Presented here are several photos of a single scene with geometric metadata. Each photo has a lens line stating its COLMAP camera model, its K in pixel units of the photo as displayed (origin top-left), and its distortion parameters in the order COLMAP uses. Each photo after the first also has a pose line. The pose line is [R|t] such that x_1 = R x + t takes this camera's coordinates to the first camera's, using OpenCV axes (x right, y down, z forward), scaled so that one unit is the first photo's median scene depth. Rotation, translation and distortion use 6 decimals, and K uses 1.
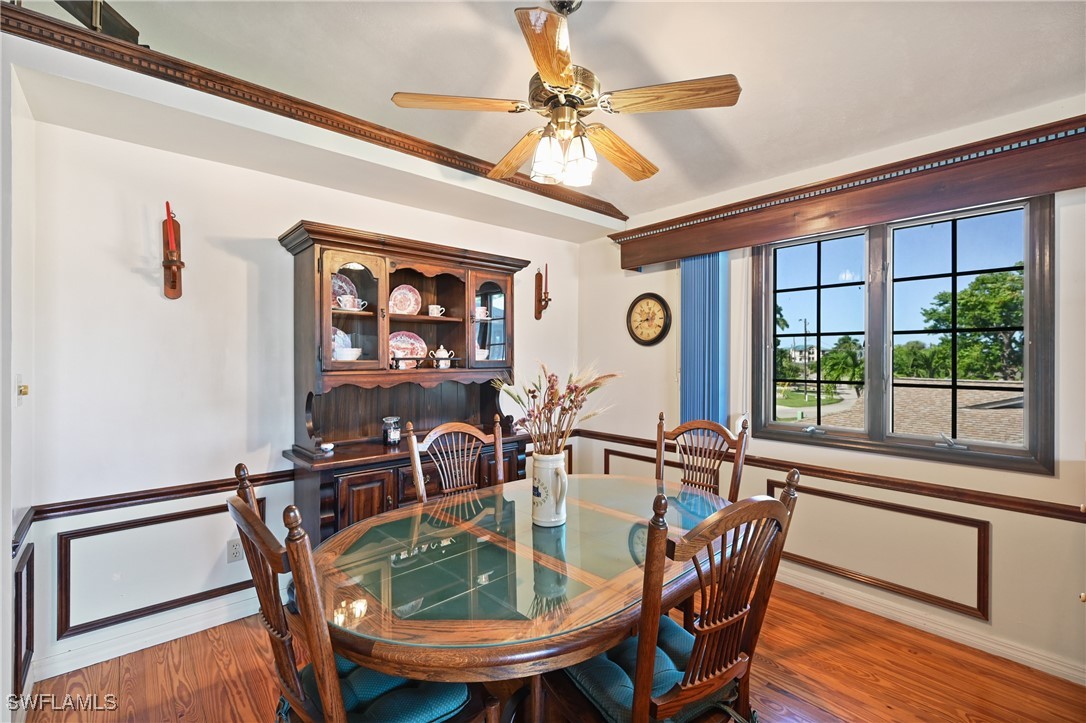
lens RADIAL K [[473.0, 0, 548.6], [0, 473.0, 356.2], [0, 0, 1]] dist [-0.001189, 0.000125]
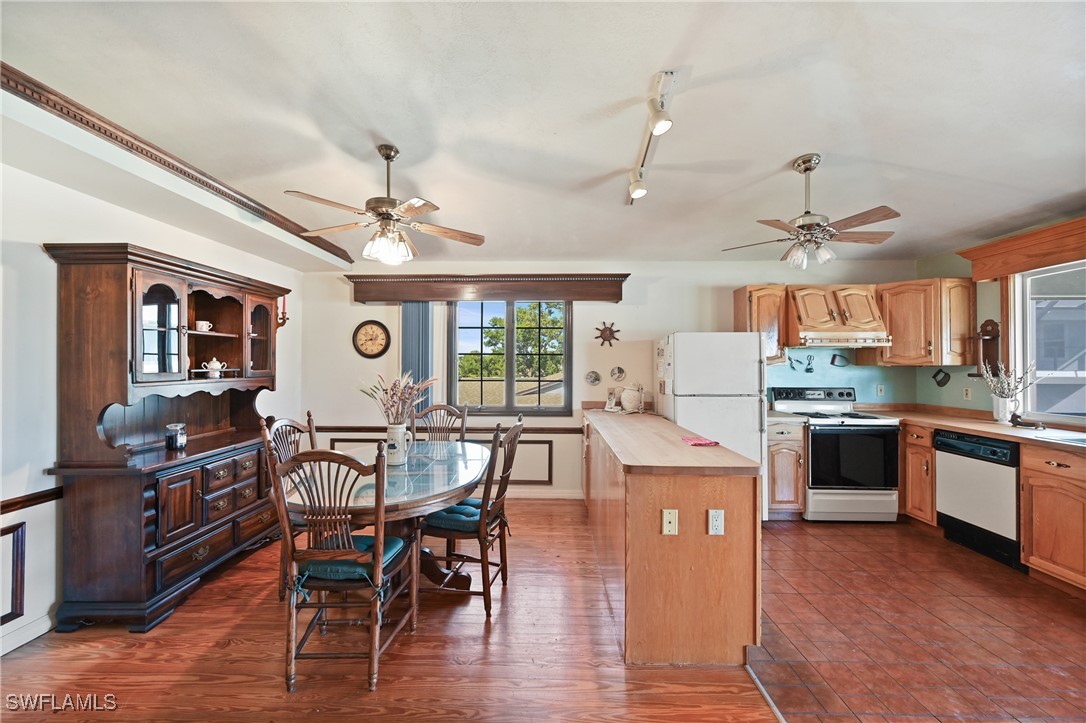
lens RADIAL K [[434.8, 0, 541.3], [0, 434.8, 360.9], [0, 0, 1]] dist [-0.000293, 0.000442]
pose [[0.682671, 0.005822, 0.730703, -0.478001], [-0.006249, 0.999978, -0.002129, -0.018918], [-0.730699, -0.003113, 0.682692, -0.291204]]
